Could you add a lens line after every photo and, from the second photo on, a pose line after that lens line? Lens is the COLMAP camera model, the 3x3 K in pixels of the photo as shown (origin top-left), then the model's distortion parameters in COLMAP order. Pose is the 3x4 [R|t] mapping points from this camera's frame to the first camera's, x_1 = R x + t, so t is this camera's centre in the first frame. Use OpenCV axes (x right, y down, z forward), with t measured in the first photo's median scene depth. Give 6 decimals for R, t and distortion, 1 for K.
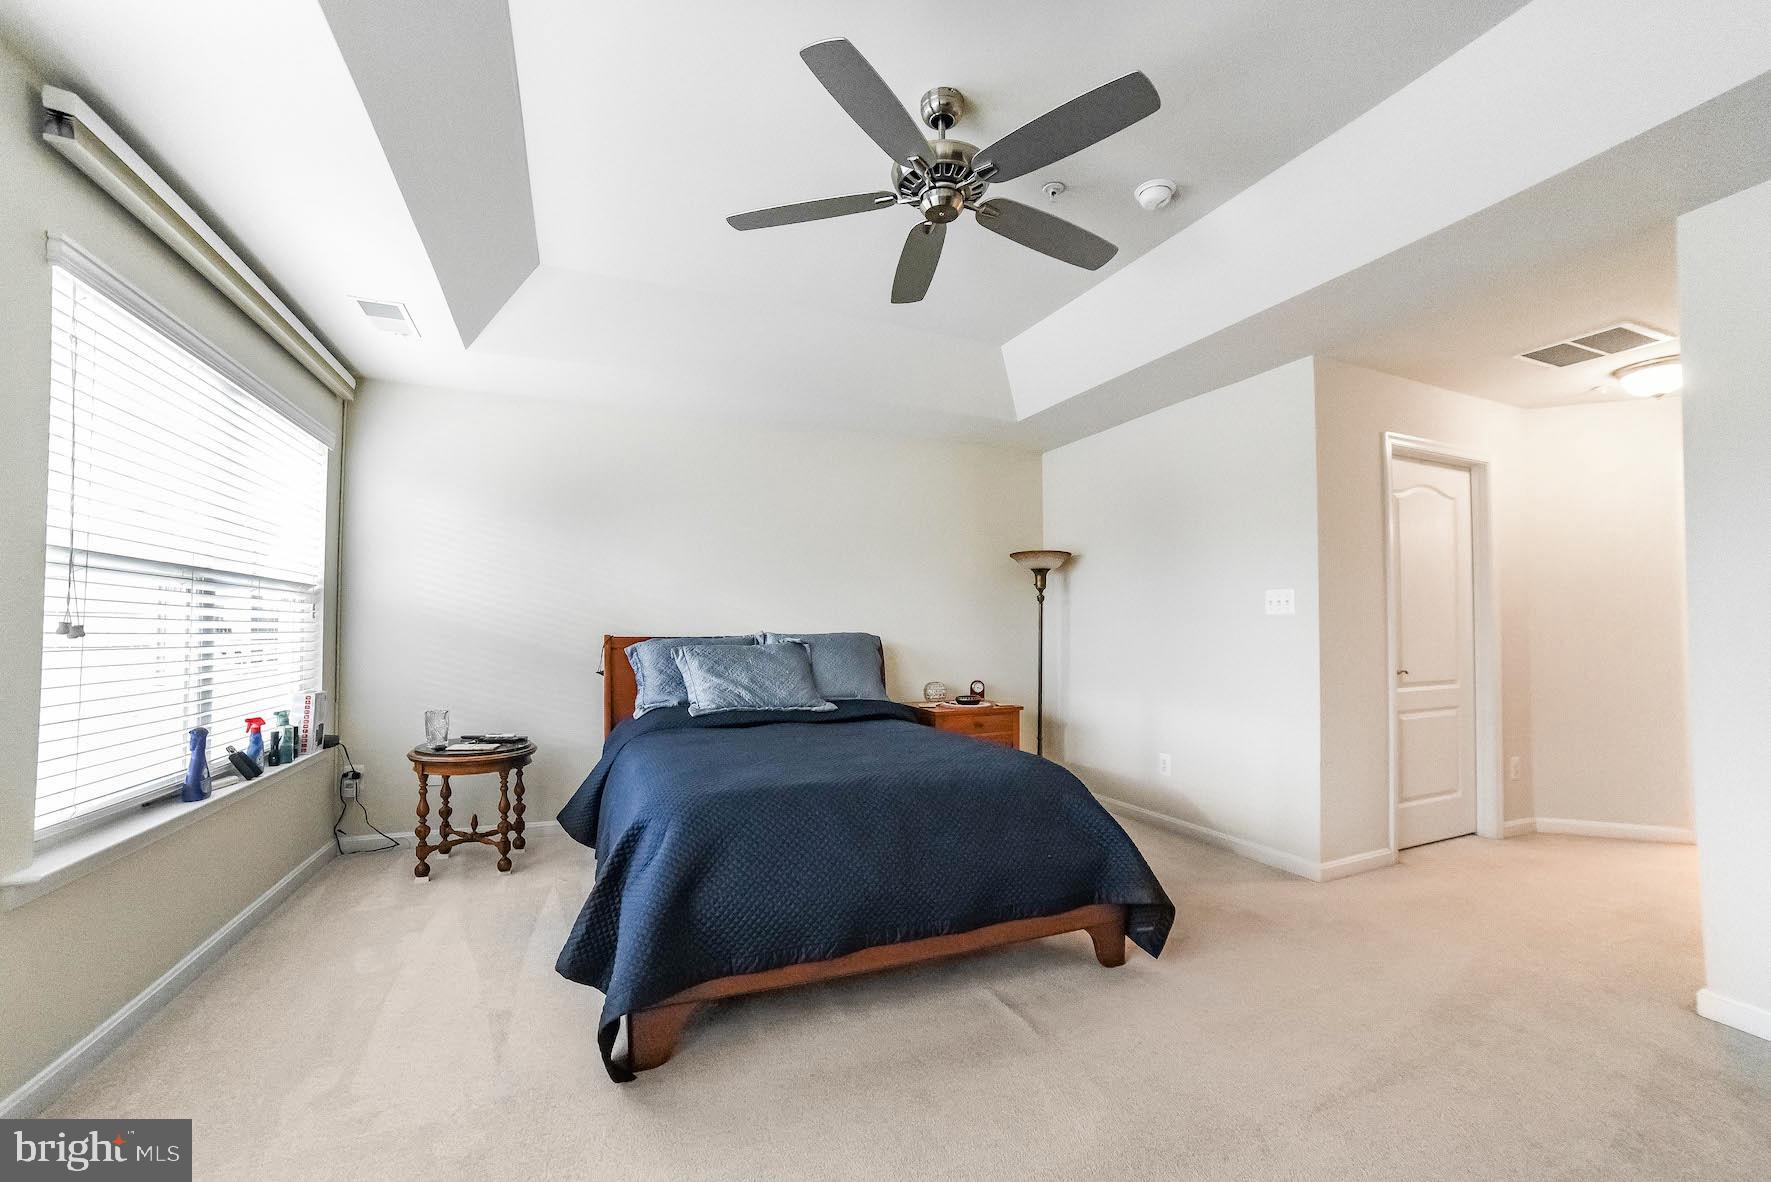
lens RADIAL K [[704.4, 0, 911.8], [0, 704.4, 612.8], [0, 0, 1]] dist [-0.082880, 0.037158]
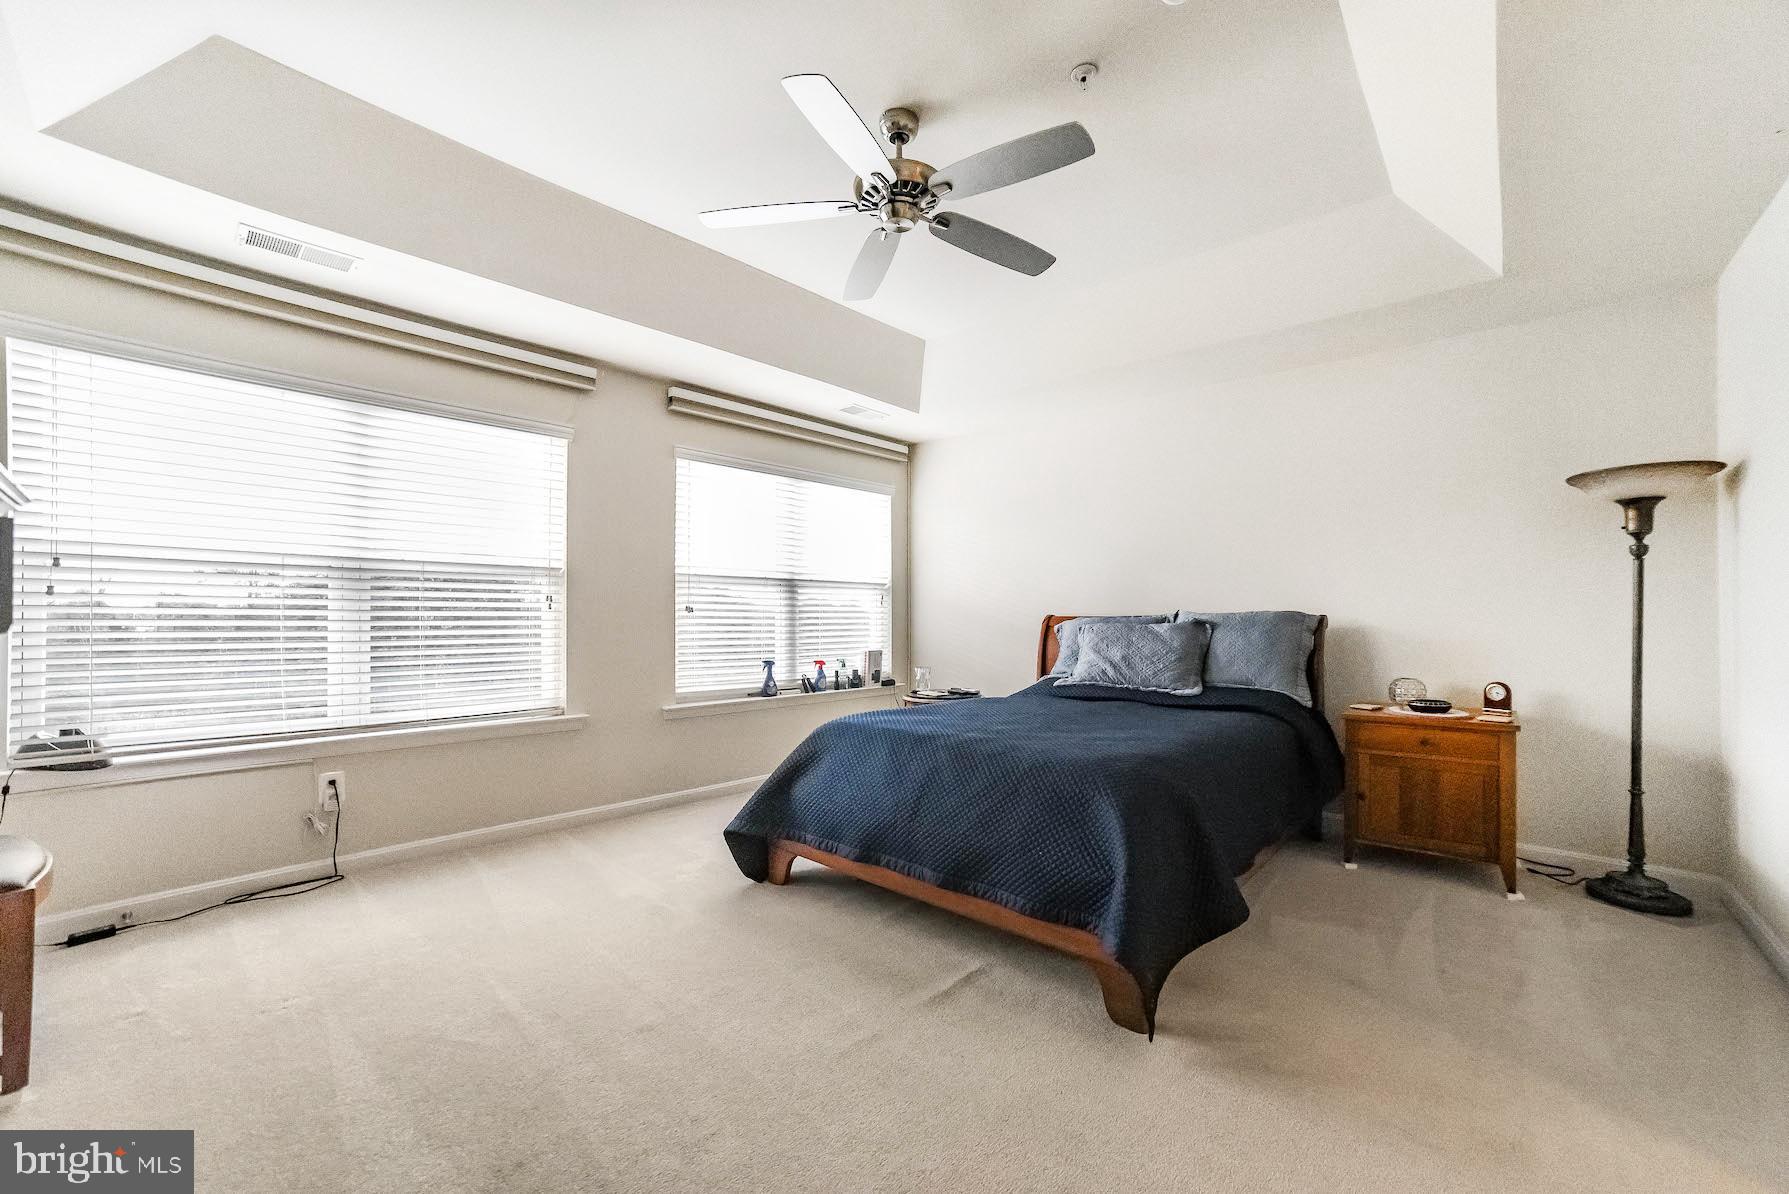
lens RADIAL K [[718.5, 0, 898.3], [0, 718.5, 615.8], [0, 0, 1]] dist [-0.087419, 0.038289]
pose [[0.413143, -0.003197, -0.910661, 0.605995], [0.022104, 0.999734, 0.006518, 0.022281], [0.910398, -0.022822, 0.413104, 0.295392]]
